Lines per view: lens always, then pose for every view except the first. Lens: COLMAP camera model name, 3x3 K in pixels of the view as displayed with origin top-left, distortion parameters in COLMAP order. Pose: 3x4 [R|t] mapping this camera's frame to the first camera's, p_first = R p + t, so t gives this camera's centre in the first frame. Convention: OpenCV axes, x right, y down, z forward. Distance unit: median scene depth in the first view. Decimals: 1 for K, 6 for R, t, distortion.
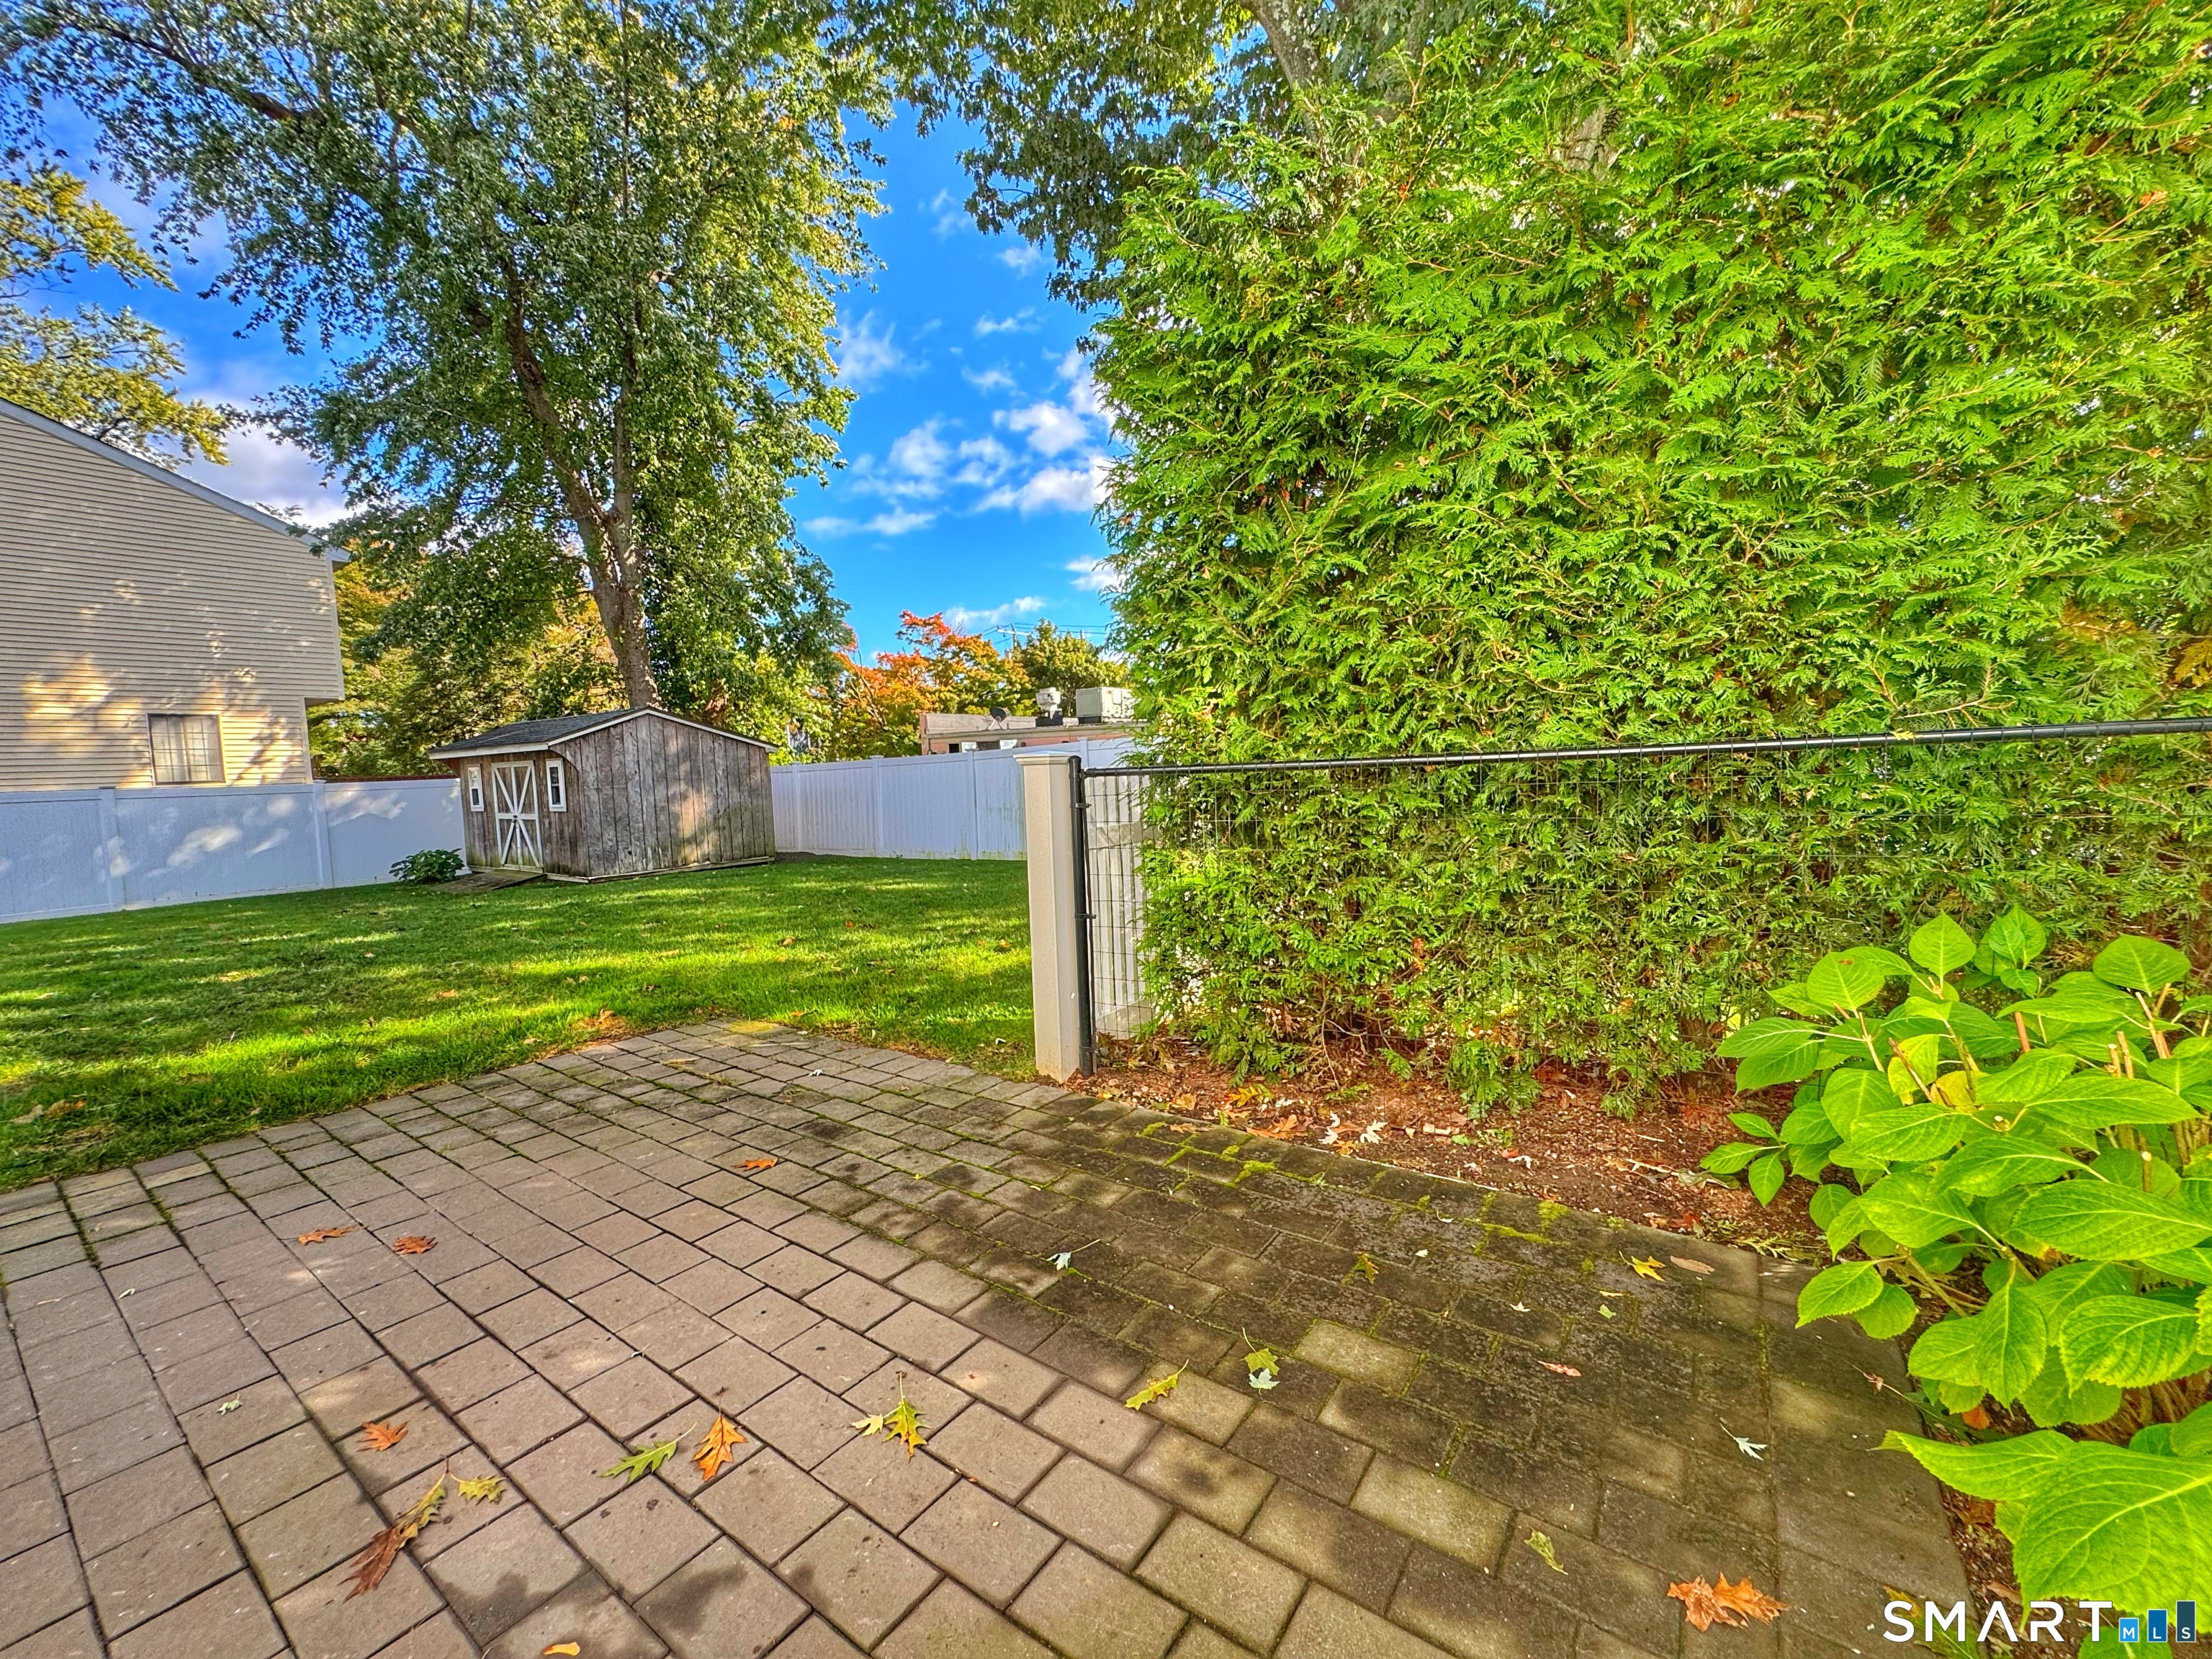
lens RADIAL K [[895.3, 0, 1106.0], [0, 895.3, 829.5], [0, 0, 1]] dist [-0.002039, 0.000759]
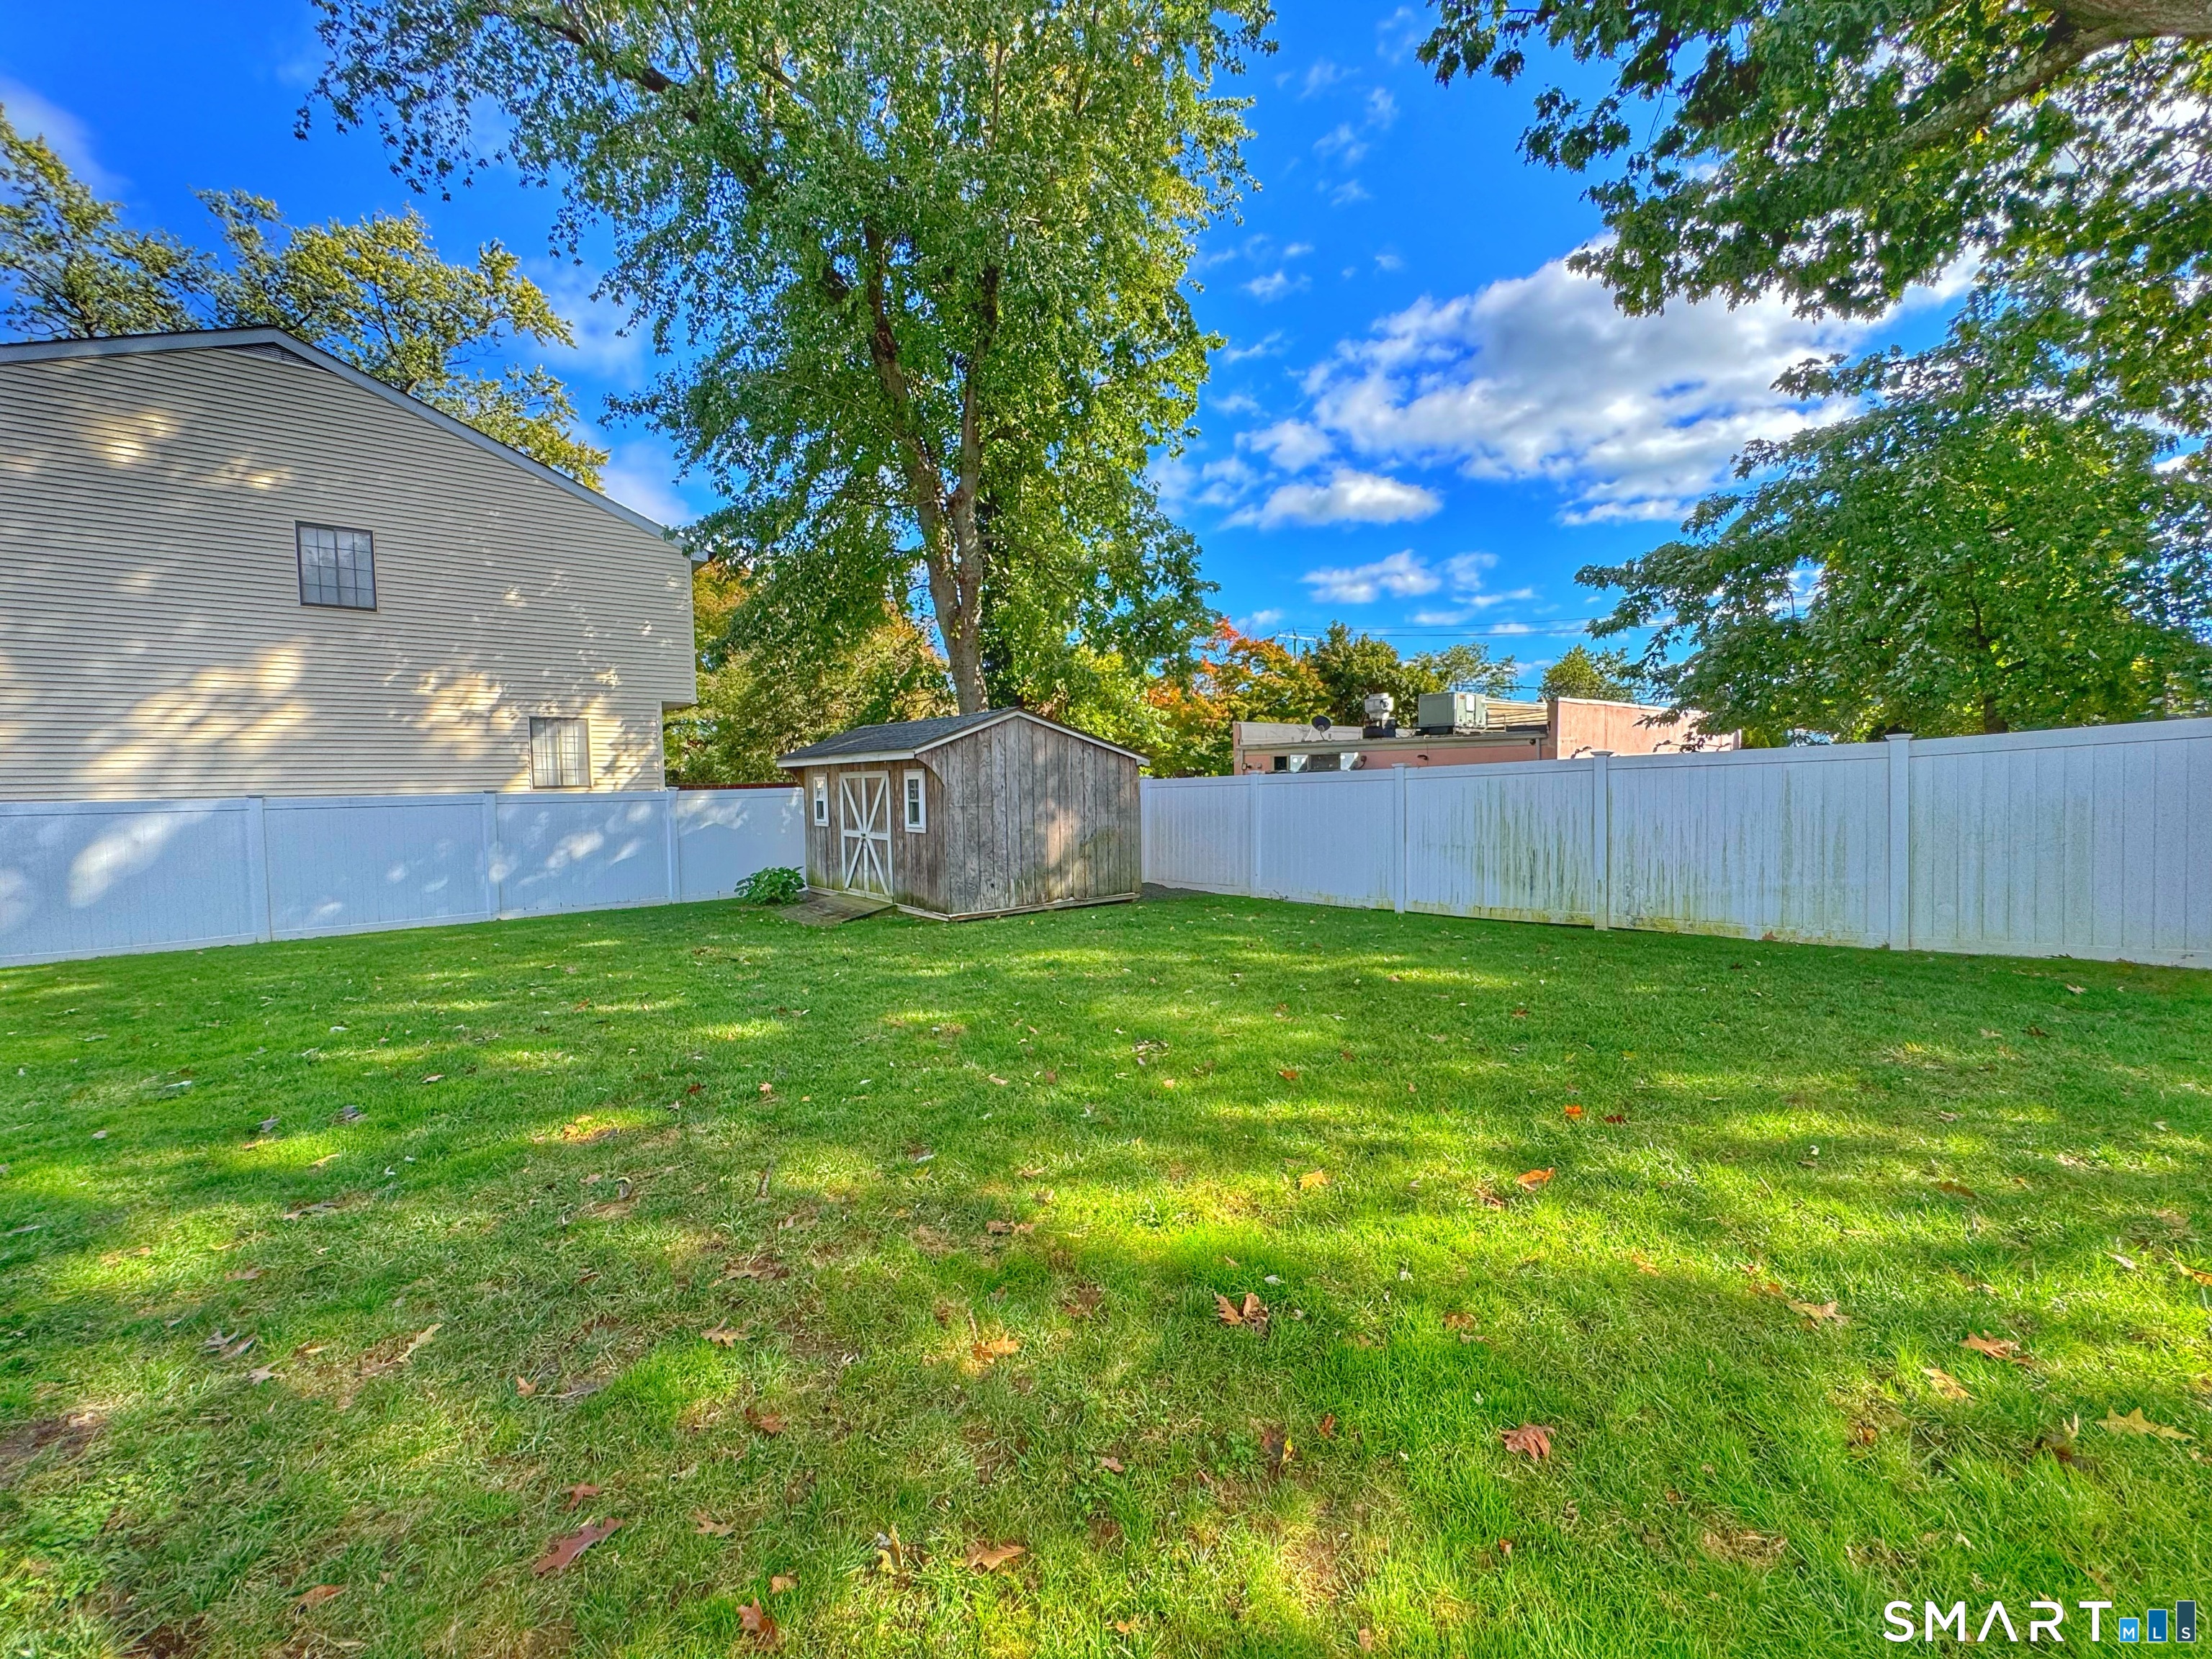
lens RADIAL K [[895.3, 0, 1106.0], [0, 895.3, 829.5], [0, 0, 1]] dist [-0.002039, 0.000759]
pose [[0.966901, 0.032540, -0.253069, -0.167240], [-0.035963, 0.999313, -0.008911, -0.015951], [0.252605, 0.017718, 0.967407, 0.171957]]
